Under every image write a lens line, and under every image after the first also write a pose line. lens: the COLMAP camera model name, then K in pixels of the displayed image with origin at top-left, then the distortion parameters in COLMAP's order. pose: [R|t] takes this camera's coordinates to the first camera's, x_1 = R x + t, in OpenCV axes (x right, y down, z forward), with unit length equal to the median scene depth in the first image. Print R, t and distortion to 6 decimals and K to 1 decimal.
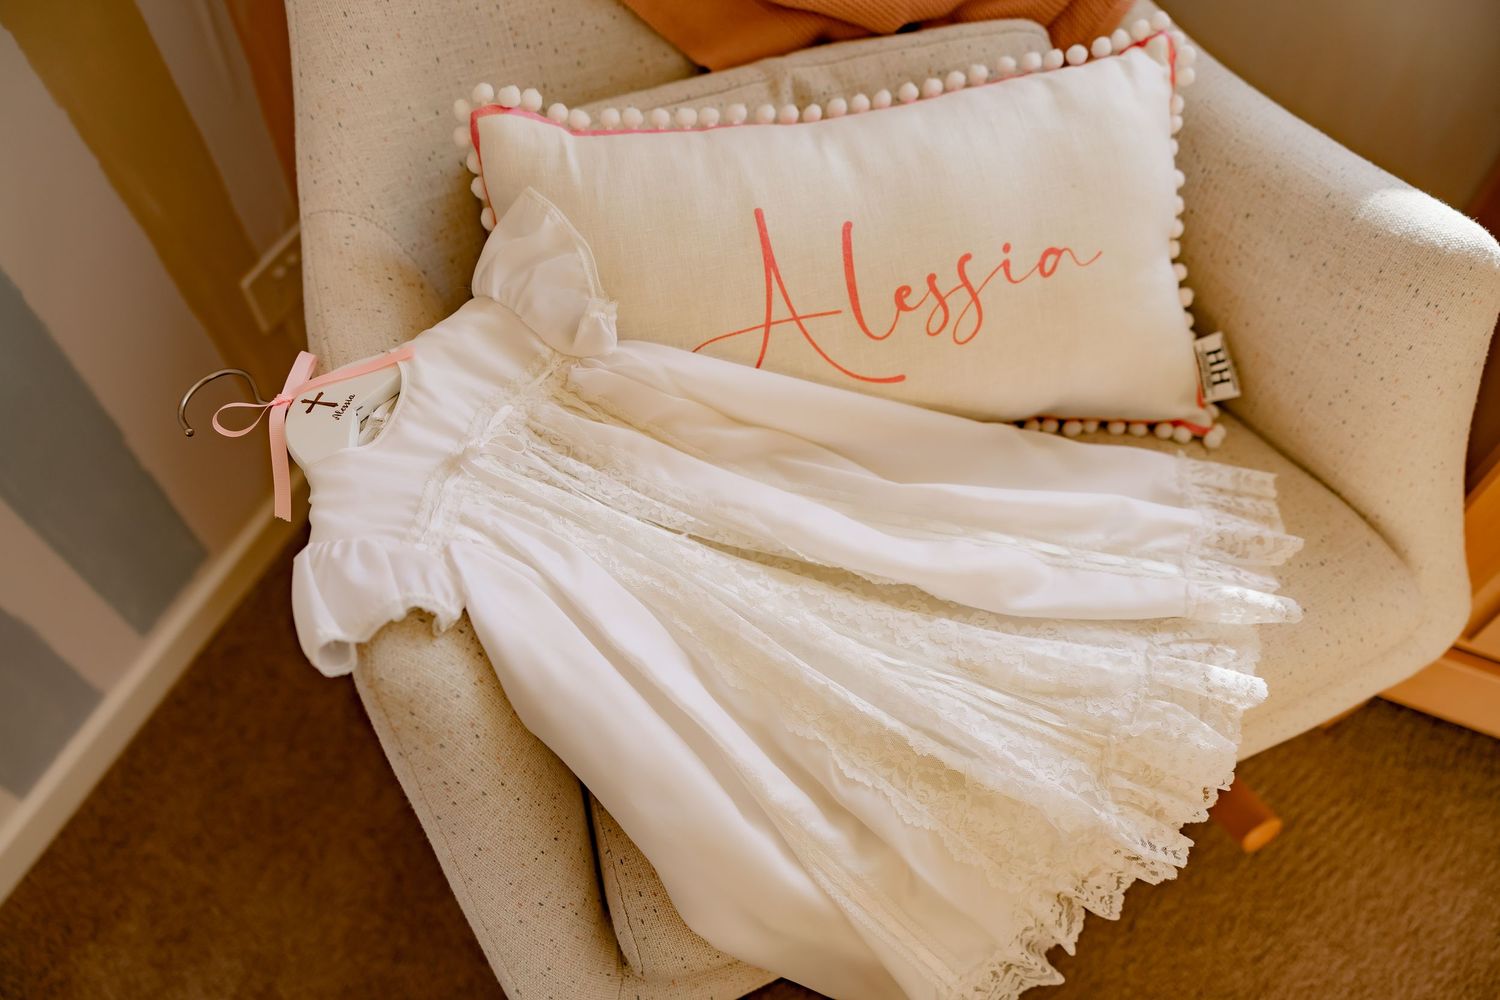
lens RADIAL K [[1295.1, 0, 750.0], [0, 1295.1, 500.0], [0, 0, 1]] dist [0.007228, 0.003378]
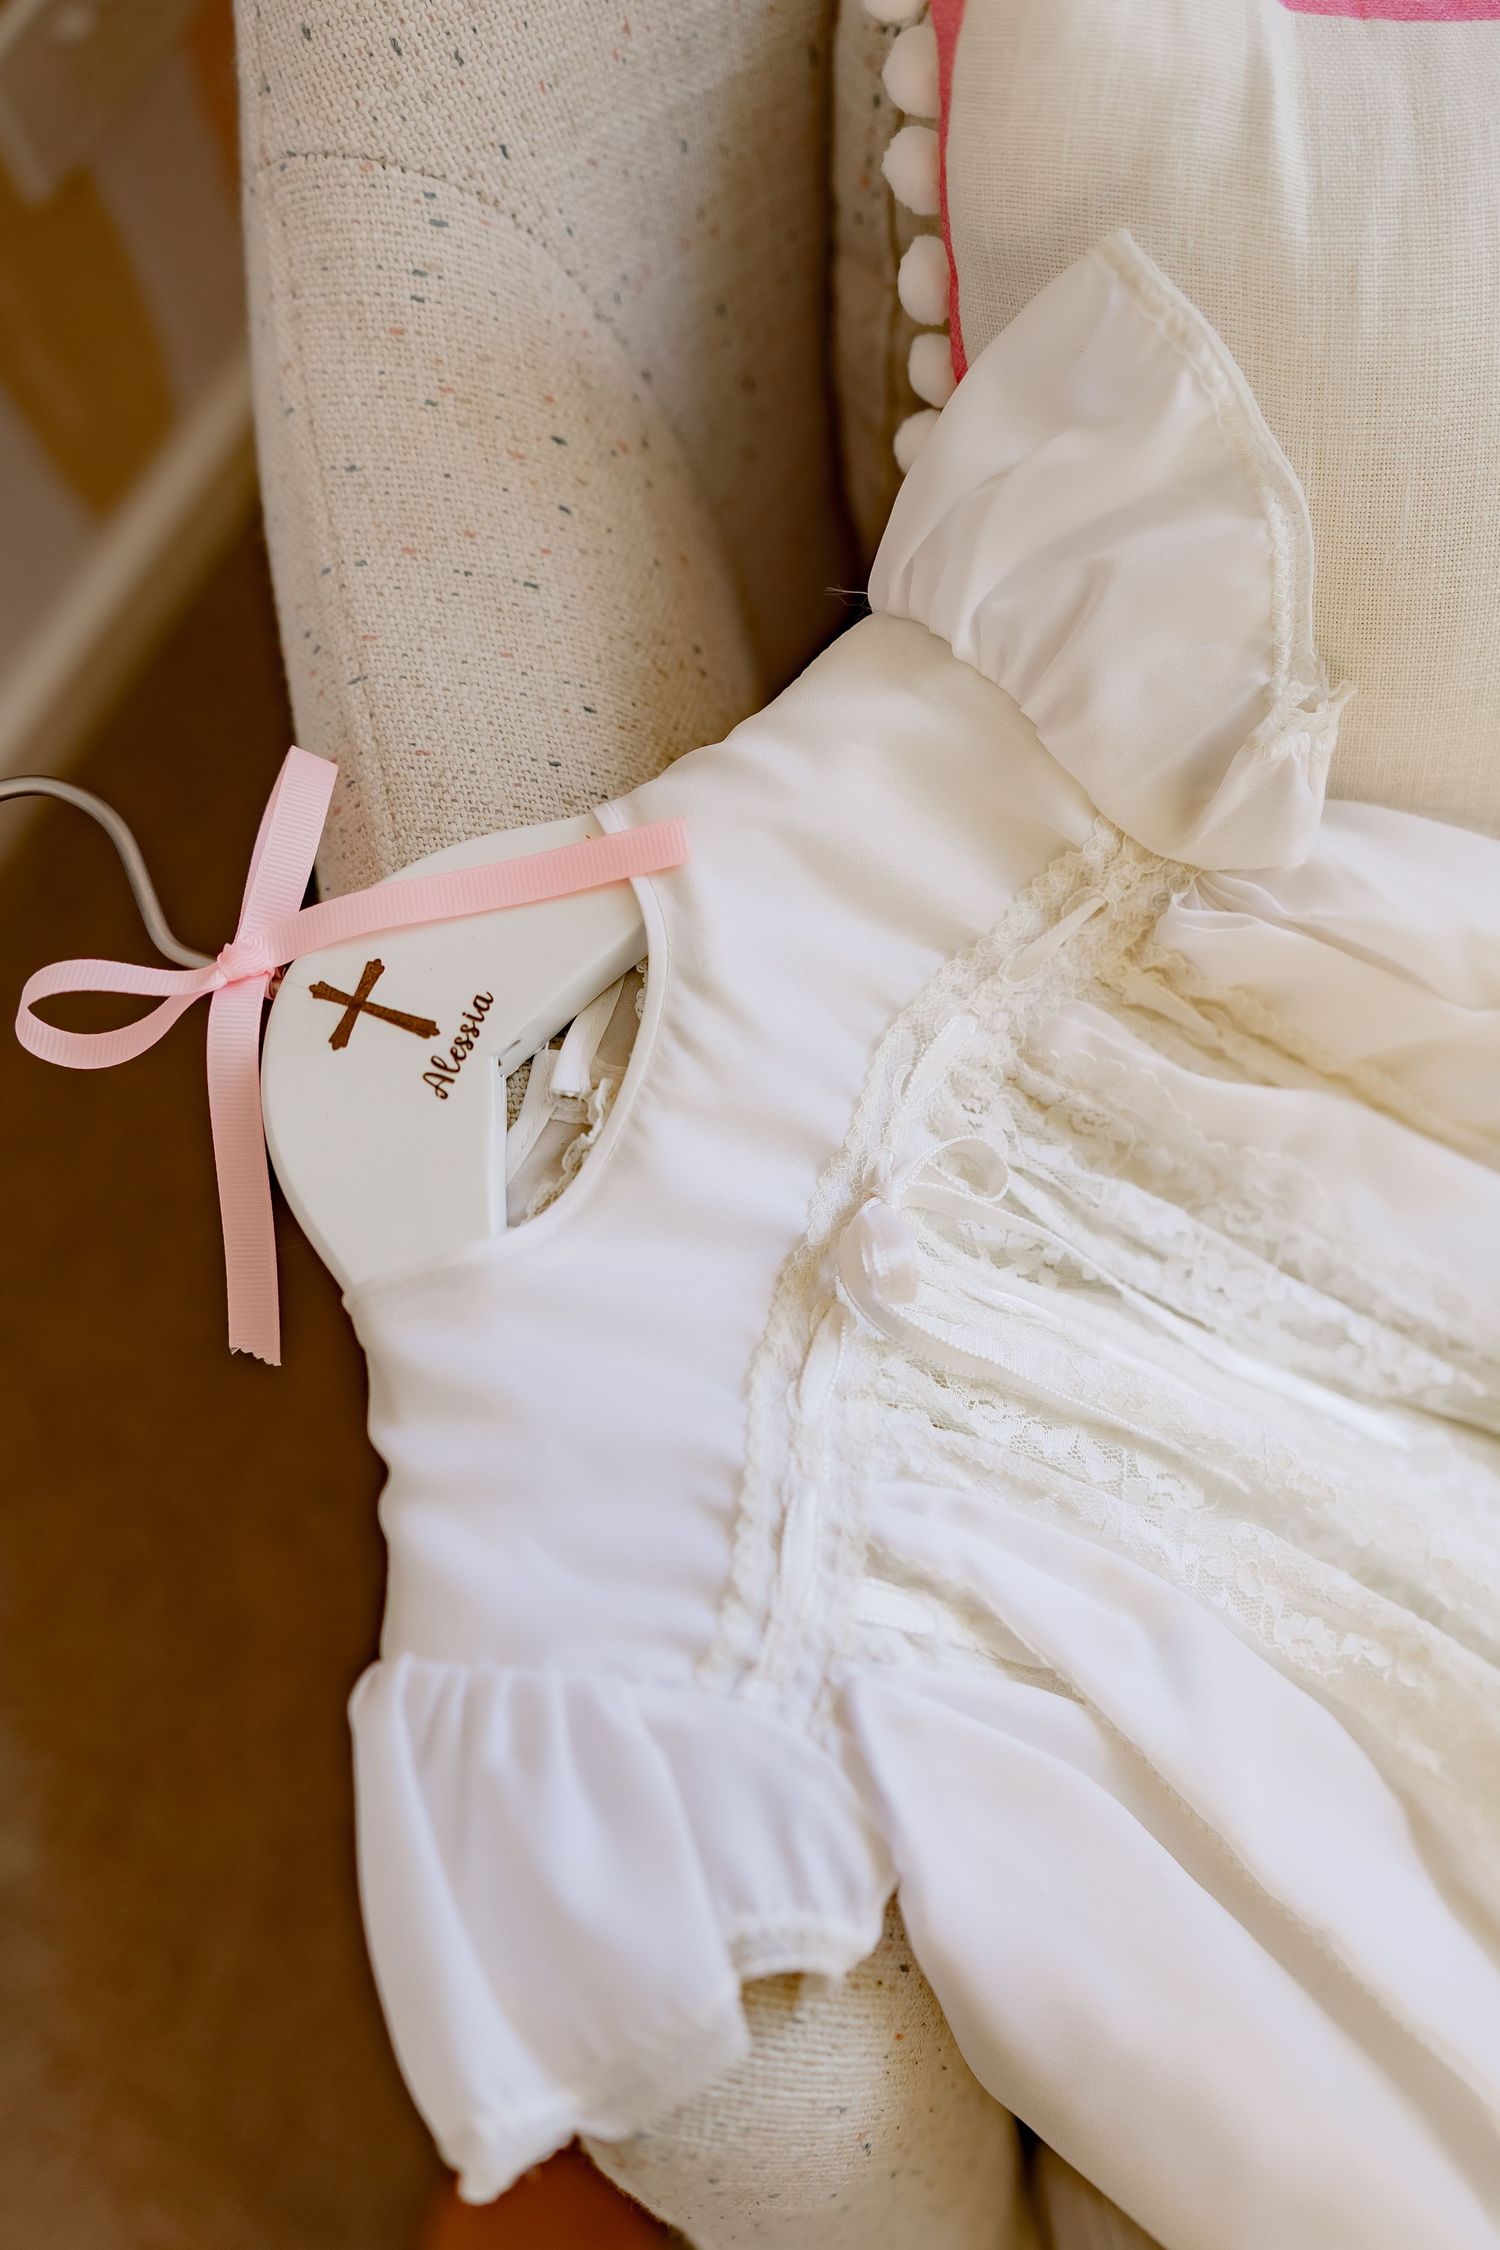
lens RADIAL K [[2175.0, 0, 814.1], [0, 2175.0, 1125.0], [0, 0, 1]] dist [0.003485, 0.001780]
pose [[0.993009, 0.103629, 0.056519, -0.247047], [-0.117879, 0.895567, 0.429028, -0.267752], [-0.006157, -0.432691, 0.901521, 0.514659]]
